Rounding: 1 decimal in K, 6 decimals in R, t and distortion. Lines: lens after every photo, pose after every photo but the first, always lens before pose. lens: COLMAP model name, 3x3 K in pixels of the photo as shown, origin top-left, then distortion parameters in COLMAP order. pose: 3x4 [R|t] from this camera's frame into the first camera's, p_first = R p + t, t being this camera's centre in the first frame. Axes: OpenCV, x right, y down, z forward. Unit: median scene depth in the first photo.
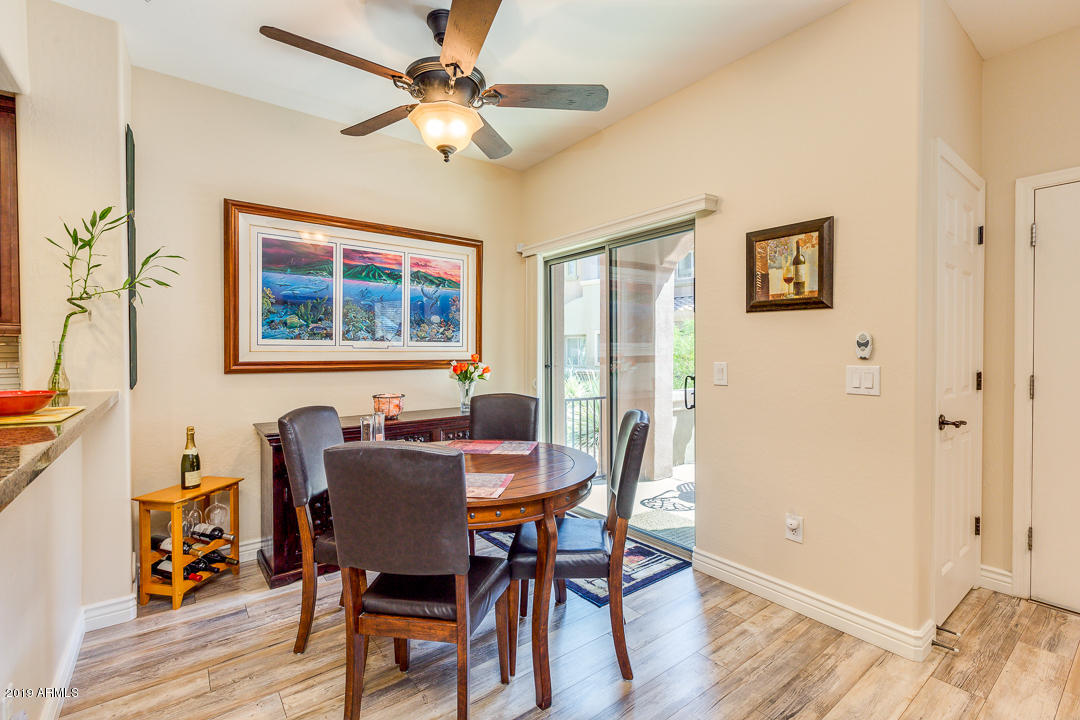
lens RADIAL K [[489.9, 0, 540.0], [0, 489.9, 360.0], [0, 0, 1]] dist [0.000318, -0.000374]
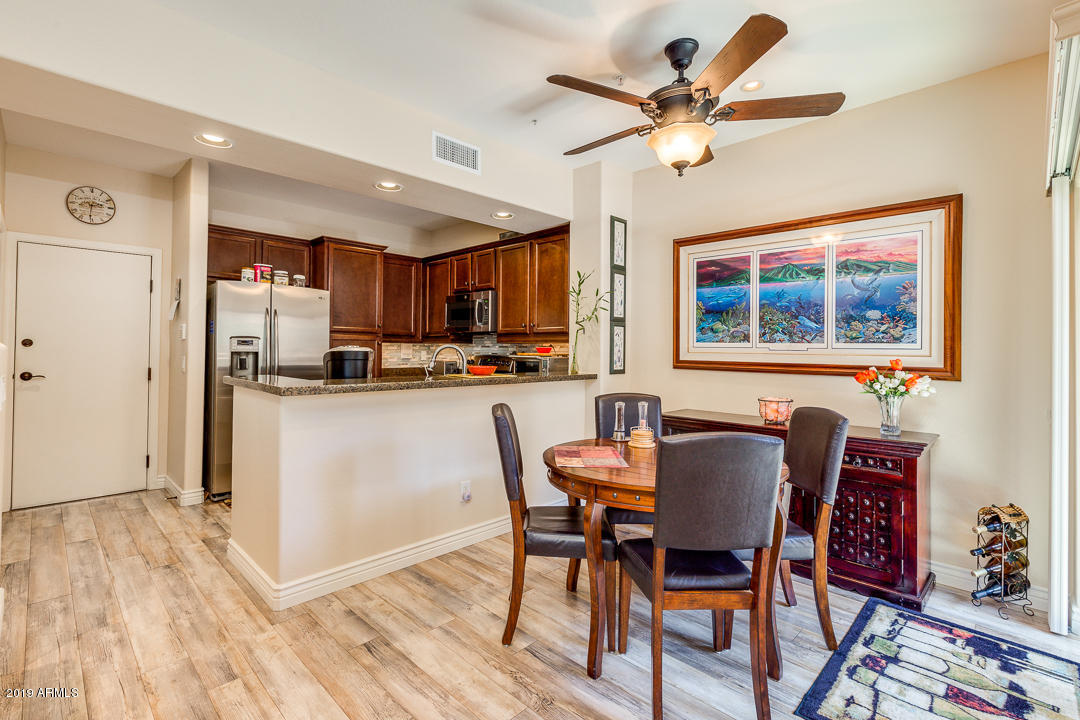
lens RADIAL K [[489.9, 0, 540.0], [0, 489.9, 360.0], [0, 0, 1]] dist [0.000318, -0.000374]
pose [[0.134405, 0.030443, -0.990459, 0.565393], [-0.023381, 0.999347, 0.027543, -0.020729], [0.990651, 0.019456, 0.135029, 0.391892]]
